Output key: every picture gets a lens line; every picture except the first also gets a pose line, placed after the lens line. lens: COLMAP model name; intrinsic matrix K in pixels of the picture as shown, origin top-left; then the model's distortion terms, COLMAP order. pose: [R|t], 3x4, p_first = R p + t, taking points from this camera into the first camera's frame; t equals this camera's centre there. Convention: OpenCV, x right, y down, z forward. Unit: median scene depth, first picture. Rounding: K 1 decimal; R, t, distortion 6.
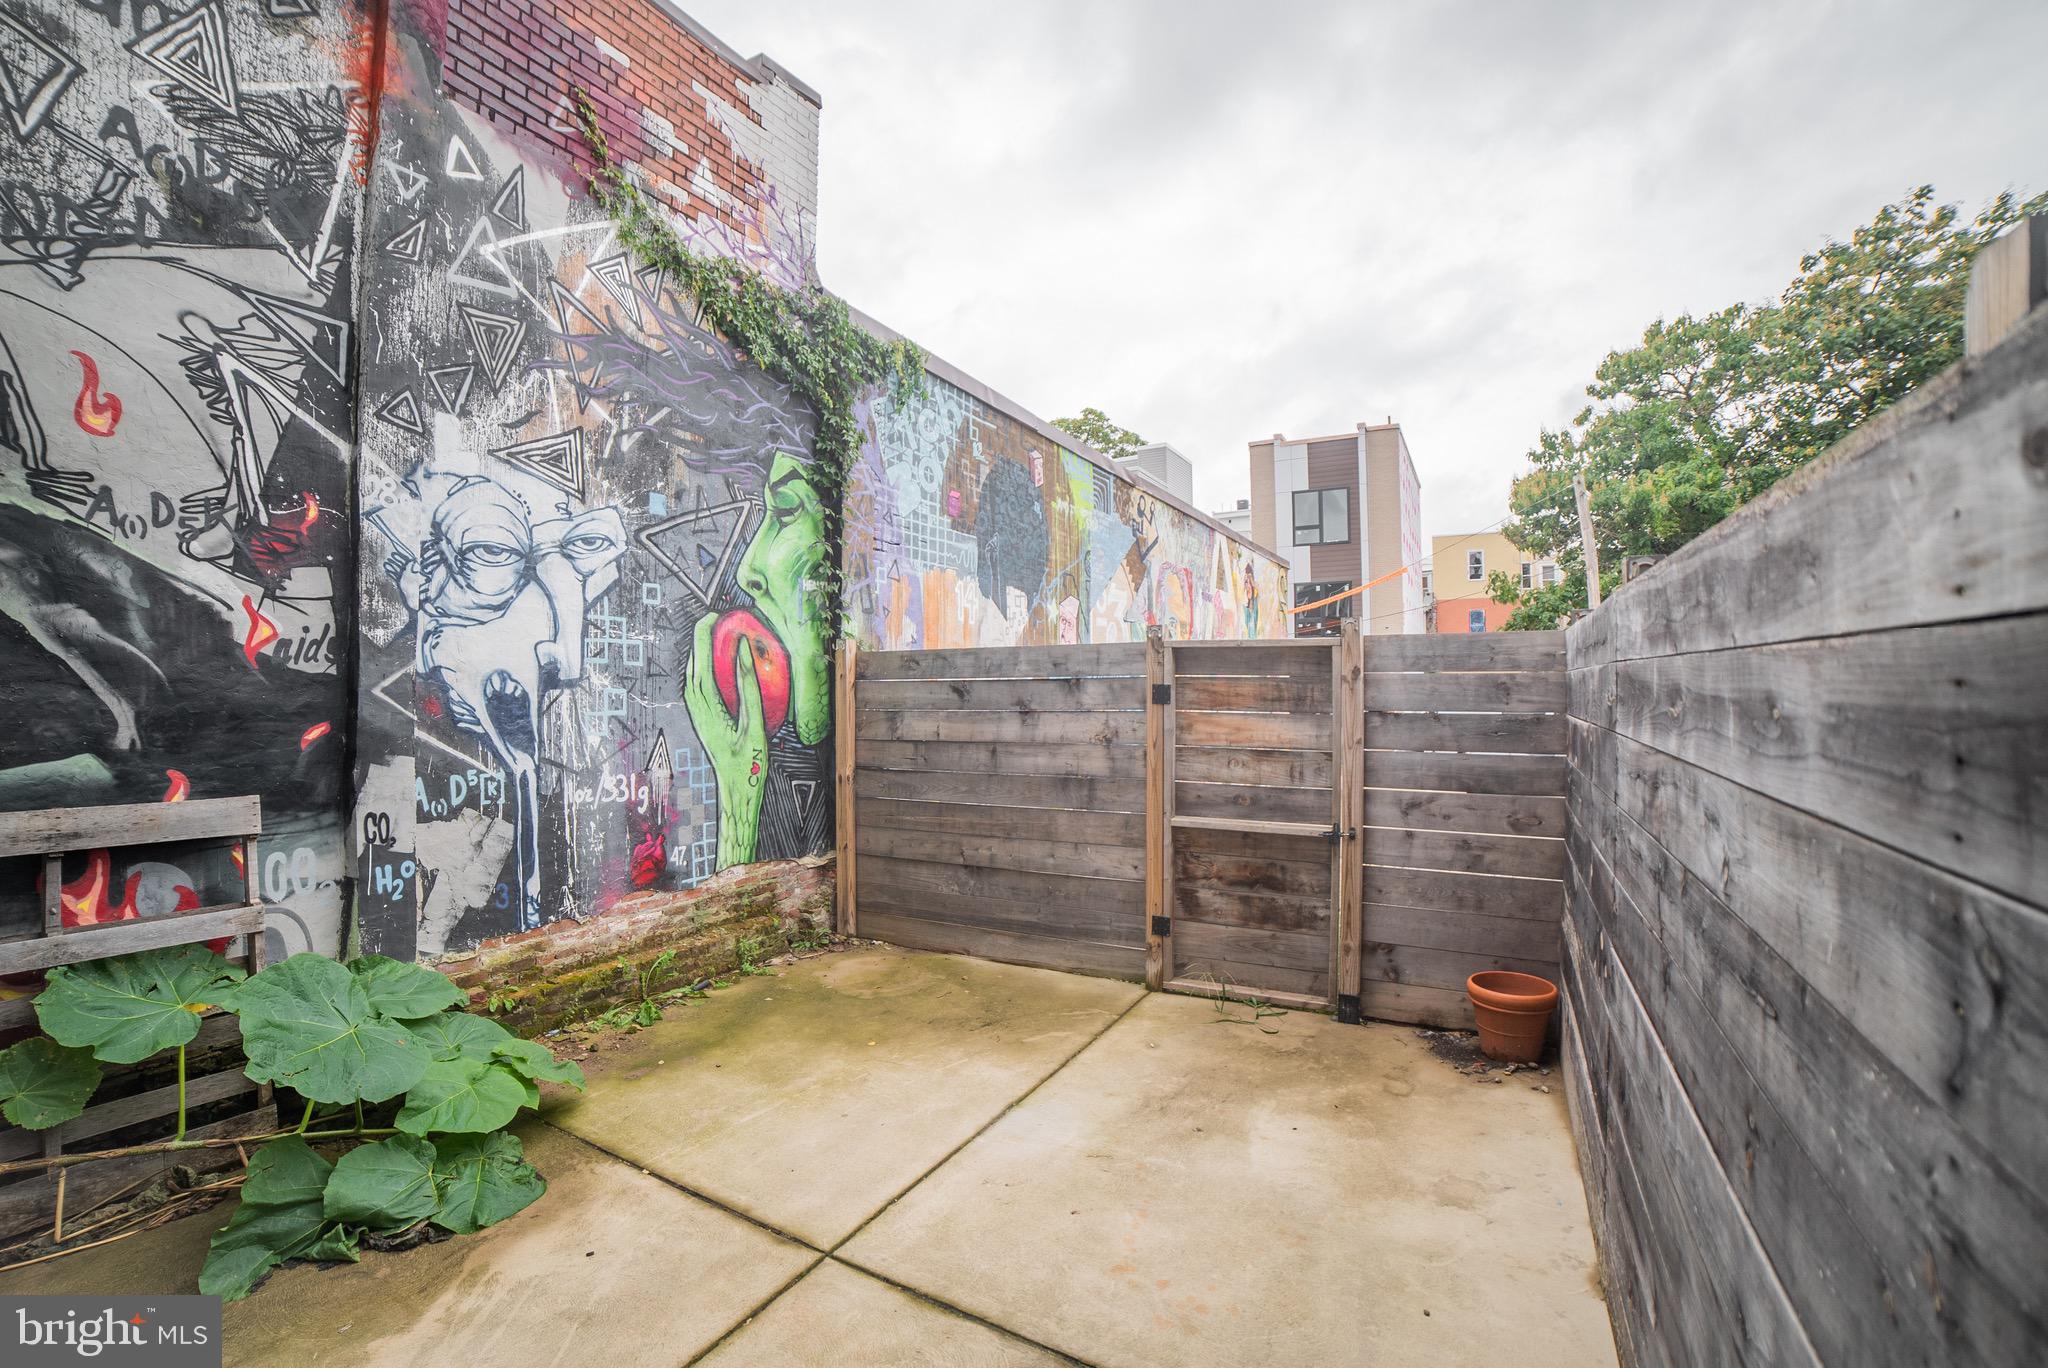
lens RADIAL K [[864.4, 0, 1012.2], [0, 864.4, 684.3], [0, 0, 1]] dist [-0.103865, 0.034230]
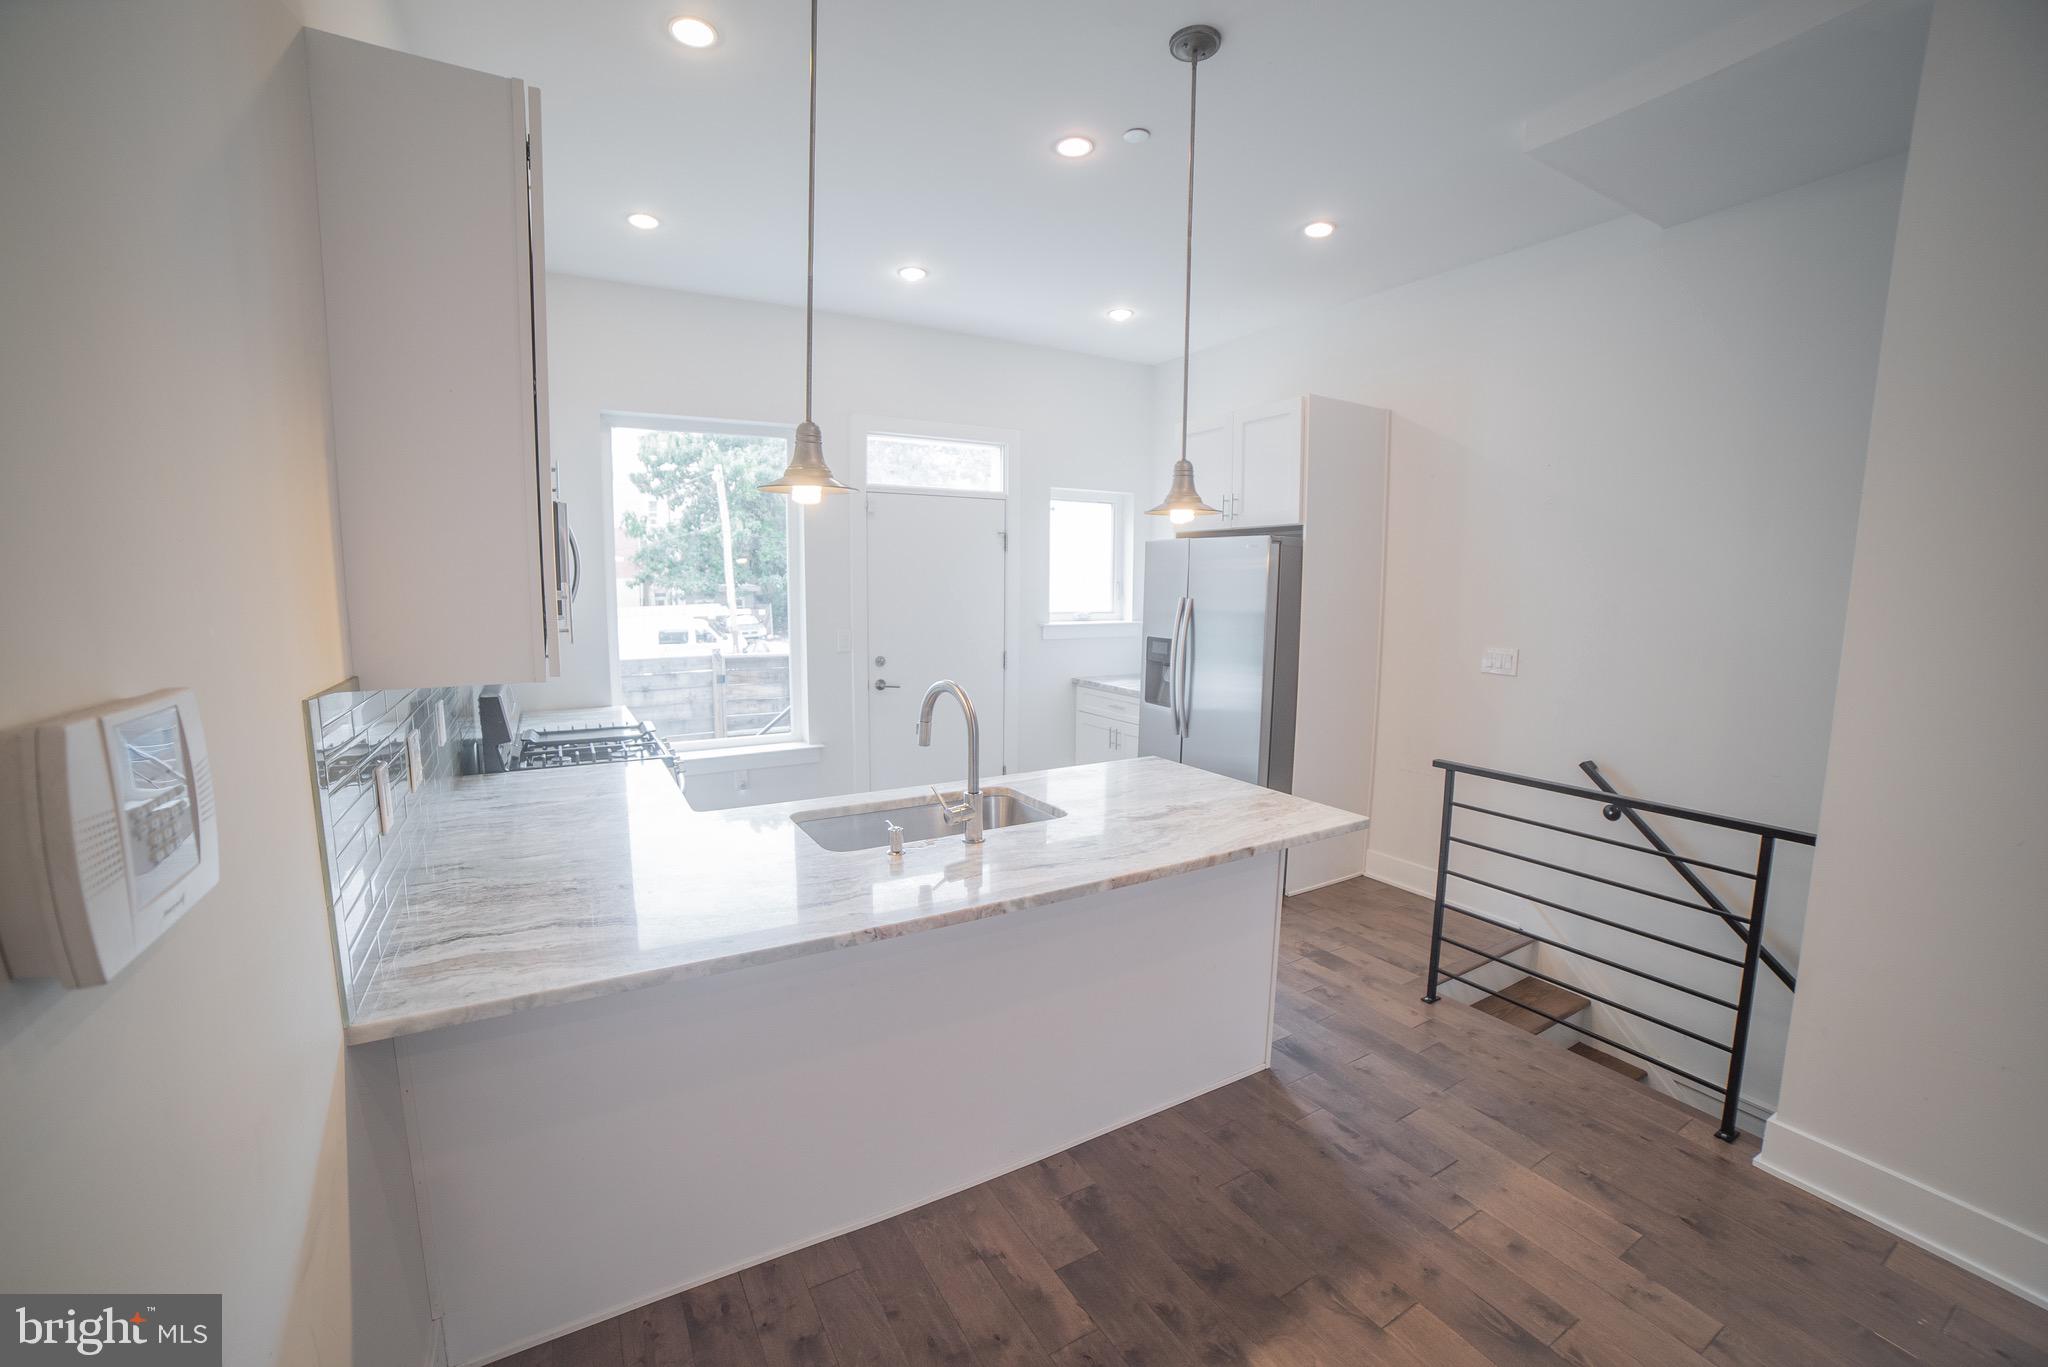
lens RADIAL K [[830.4, 0, 1011.0], [0, 830.4, 684.2], [0, 0, 1]] dist [-0.110913, 0.038165]
pose [[0.508451, -0.096772, 0.855636, -1.430965], [-0.014717, 0.992543, 0.121002, -0.275685], [-0.860965, -0.074116, 0.503236, -0.817790]]
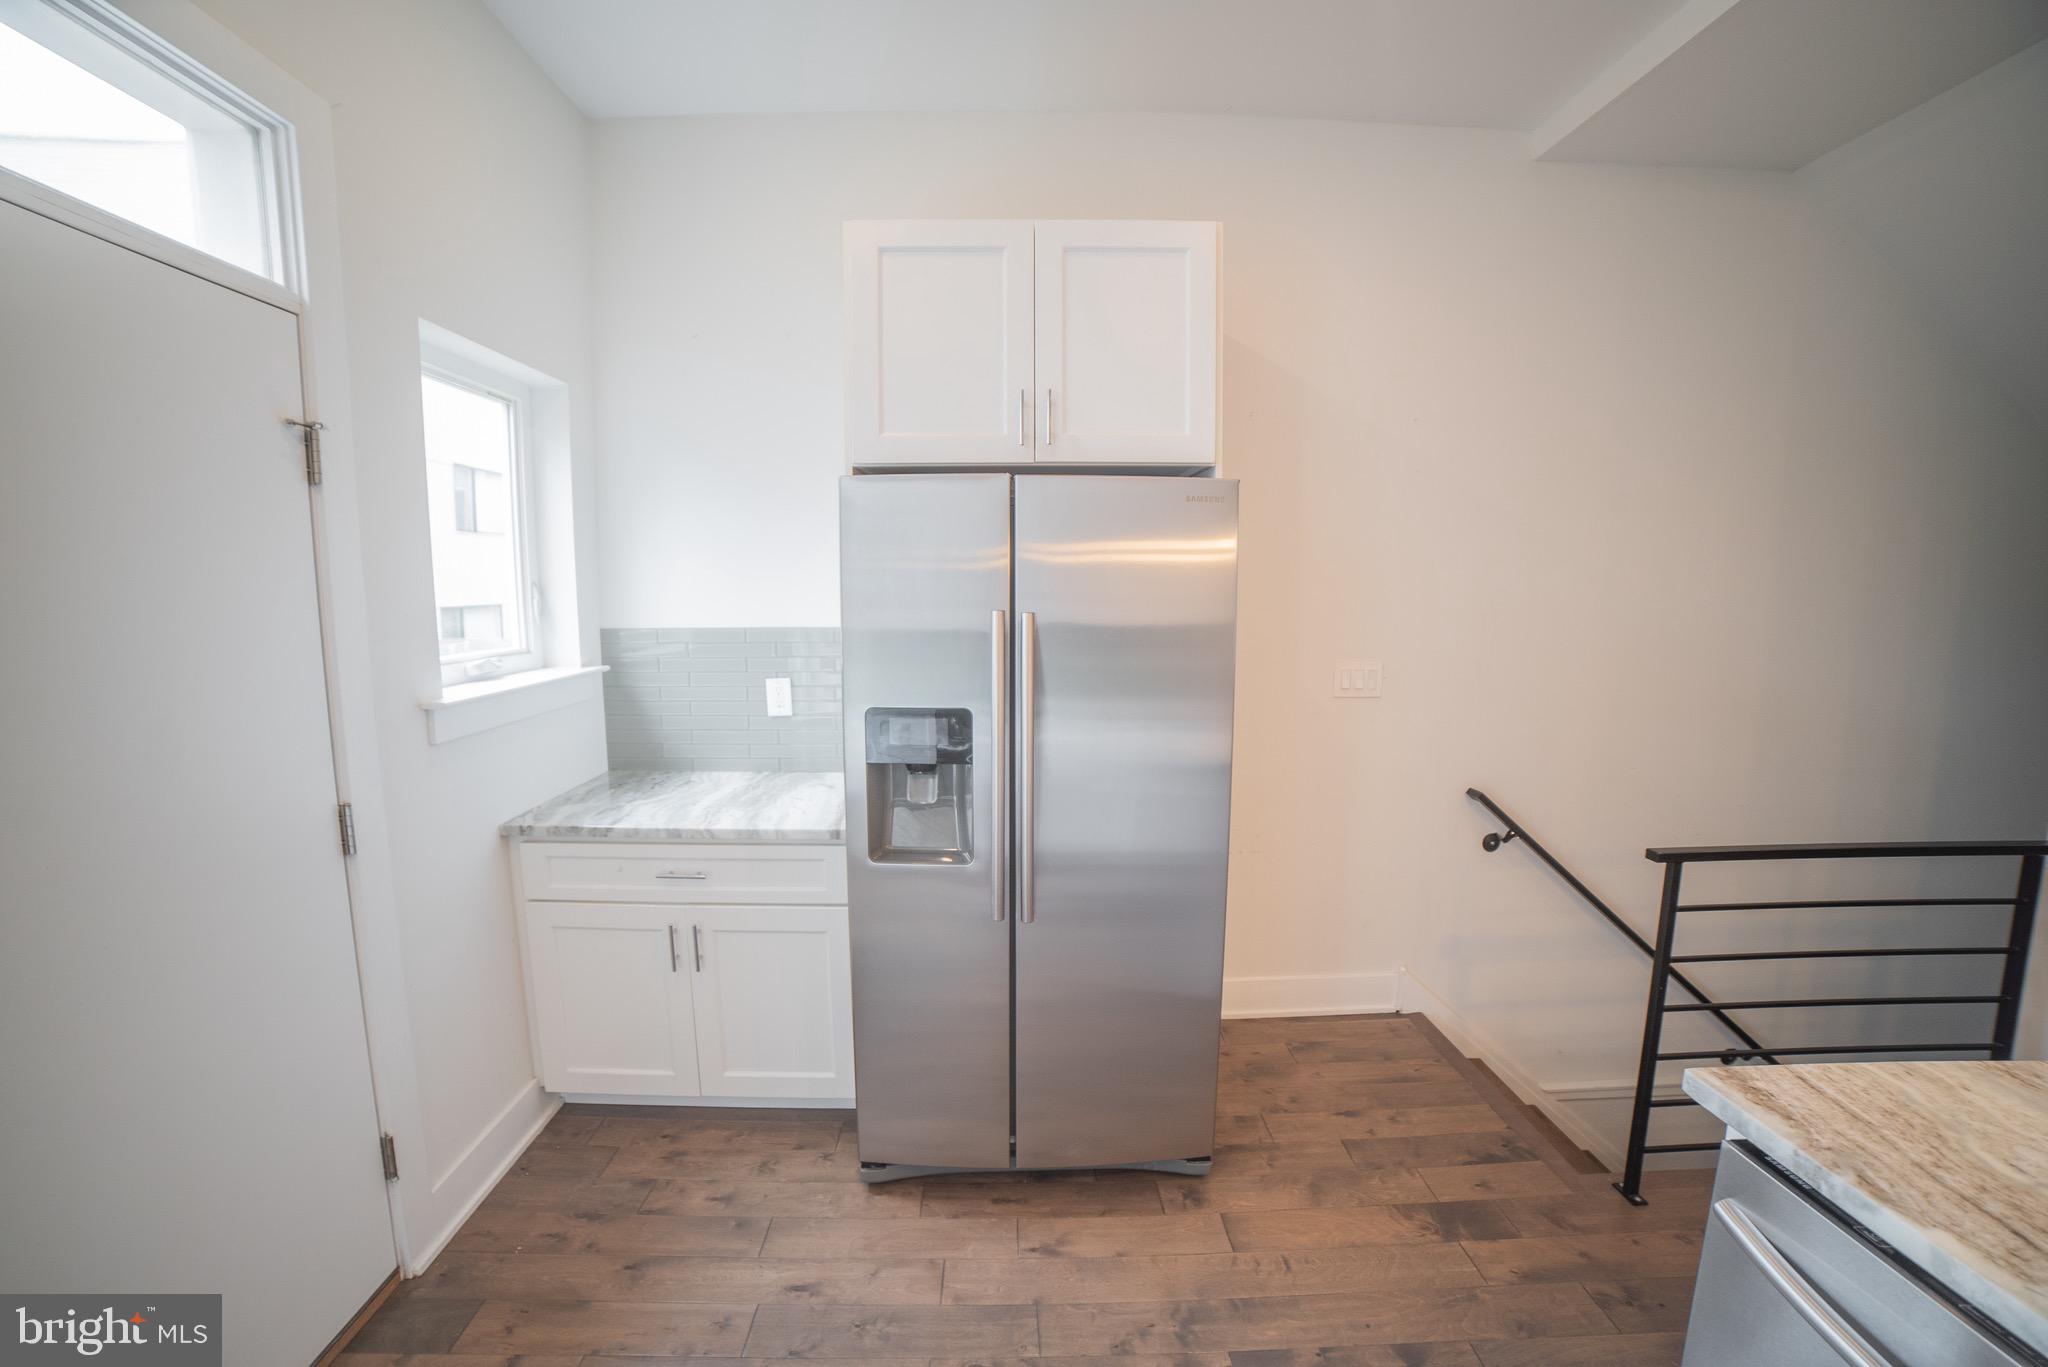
lens RADIAL K [[830.4, 0, 1011.0], [0, 830.4, 684.2], [0, 0, 1]] dist [-0.110913, 0.038165]
pose [[-0.507168, -0.097291, 0.856338, -0.806989], [-0.001685, 0.993718, 0.111900, -0.272098], [-0.861846, 0.055309, -0.504146, -0.239987]]
